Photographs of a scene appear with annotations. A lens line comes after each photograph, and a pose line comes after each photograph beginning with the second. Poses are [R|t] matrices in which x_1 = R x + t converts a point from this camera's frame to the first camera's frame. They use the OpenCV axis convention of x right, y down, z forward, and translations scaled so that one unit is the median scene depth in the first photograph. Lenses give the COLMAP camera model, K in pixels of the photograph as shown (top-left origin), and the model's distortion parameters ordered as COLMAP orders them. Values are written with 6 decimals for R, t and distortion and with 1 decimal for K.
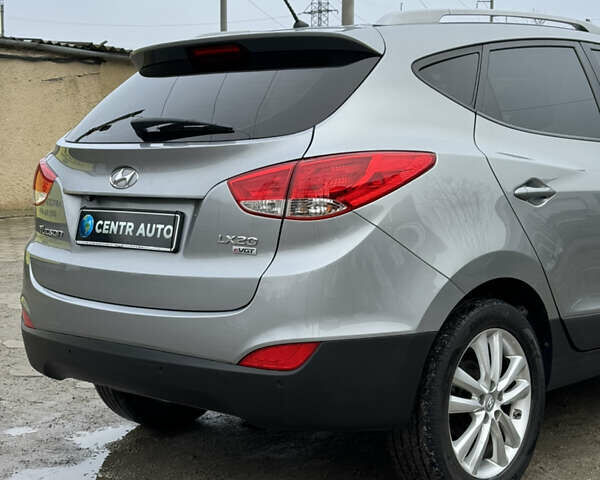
lens RADIAL K [[1118.8, 0, 301.5], [0, 1118.8, 259.4], [0, 0, 1]] dist [0.154494, -0.061144]
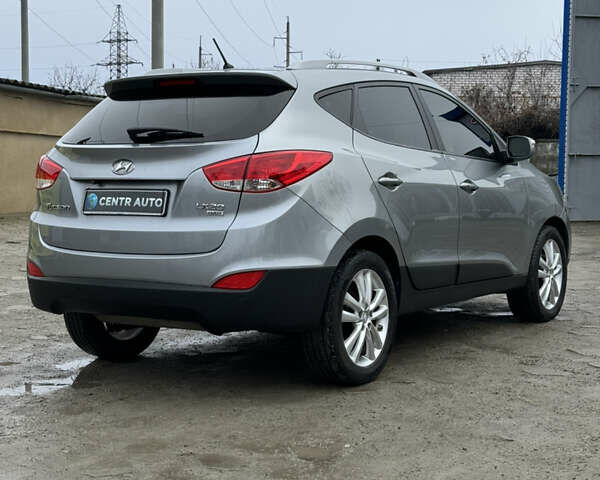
lens RADIAL K [[1118.8, 0, 301.5], [0, 1118.8, 259.4], [0, 0, 1]] dist [0.154494, -0.061144]
pose [[0.983709, -0.004010, 0.179724, -0.193241], [0.008832, 0.999622, -0.026039, 0.088504], [-0.179552, 0.027203, 0.983372, -0.488383]]
